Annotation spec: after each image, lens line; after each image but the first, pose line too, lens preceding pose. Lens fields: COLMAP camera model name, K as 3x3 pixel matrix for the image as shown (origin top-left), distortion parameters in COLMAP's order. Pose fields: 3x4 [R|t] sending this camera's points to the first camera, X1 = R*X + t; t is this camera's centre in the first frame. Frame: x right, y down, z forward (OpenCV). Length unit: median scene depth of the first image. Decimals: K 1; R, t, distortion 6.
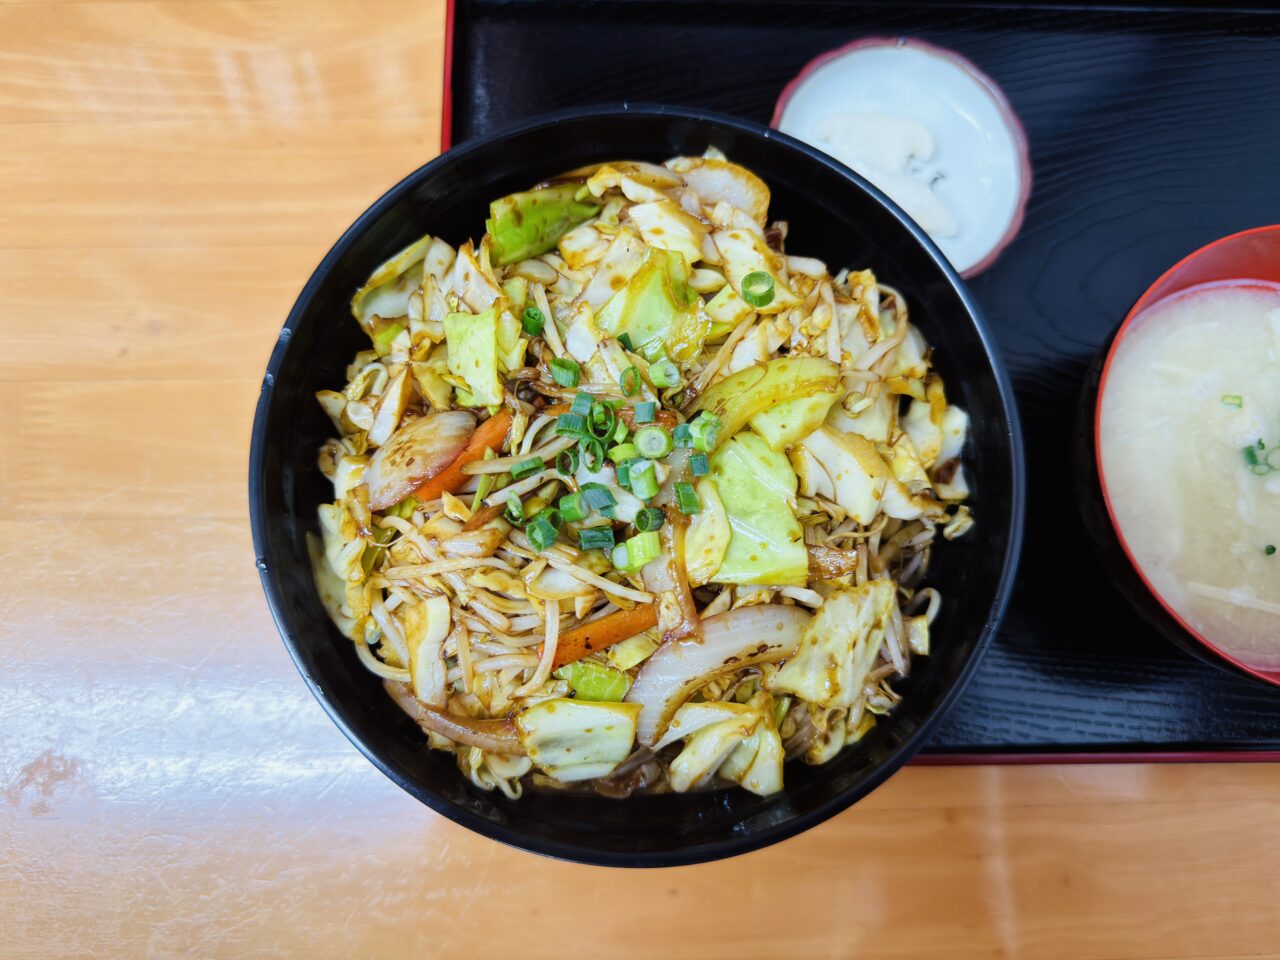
lens RADIAL K [[930.5, 0, 640.0], [0, 930.5, 480.0], [0, 0, 1]] dist [0.152218, -0.356086]
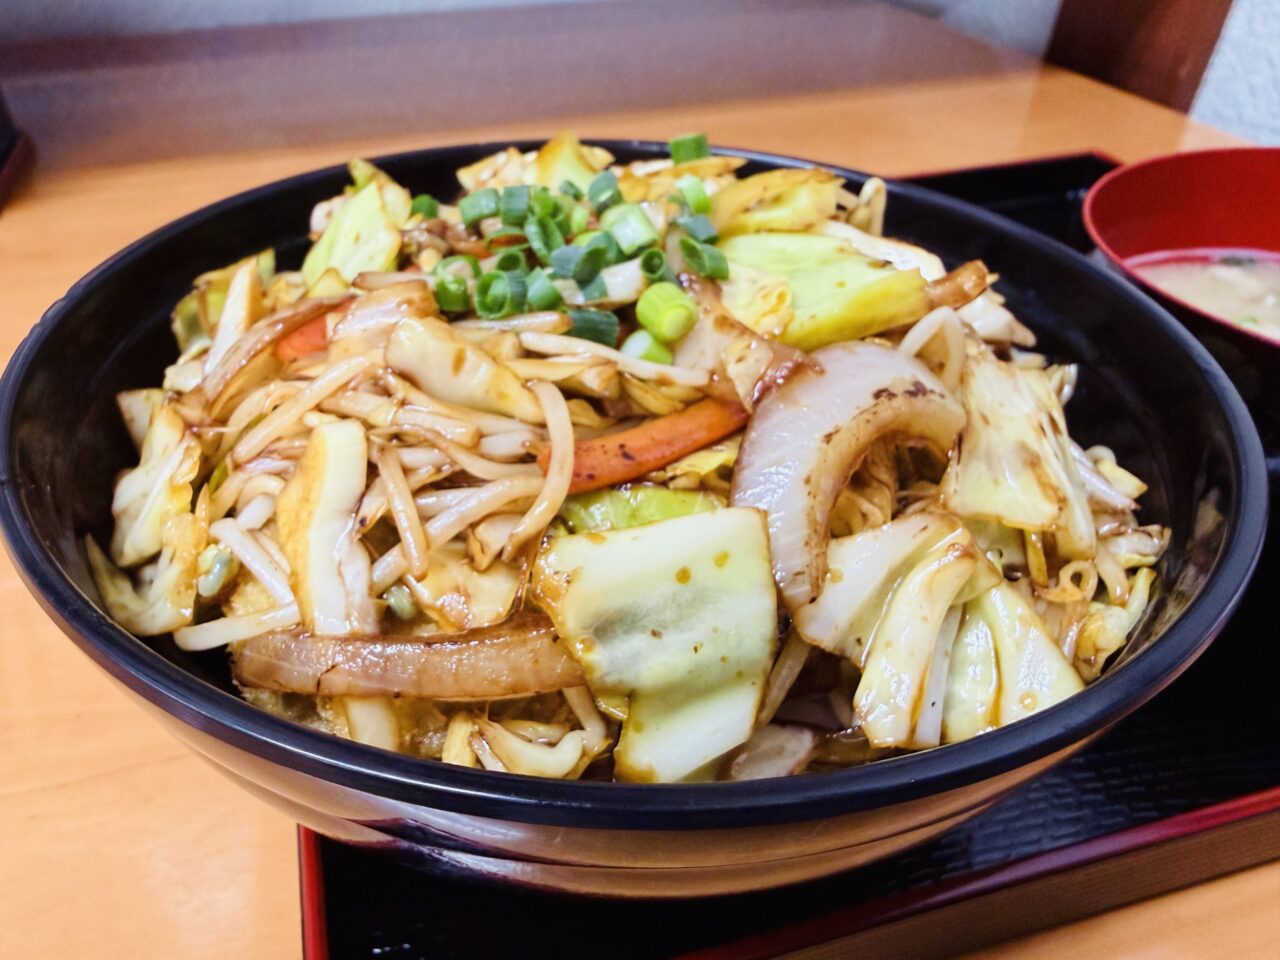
lens RADIAL K [[913.3, 0, 567.4], [0, 913.3, 489.7], [0, 0, 1]] dist [0.004679, -0.000204]
pose [[0.962971, -0.191413, 0.189864, -0.186079], [0.269094, 0.725768, -0.633126, 0.498042], [-0.016609, 0.660773, 0.750402, 0.597641]]
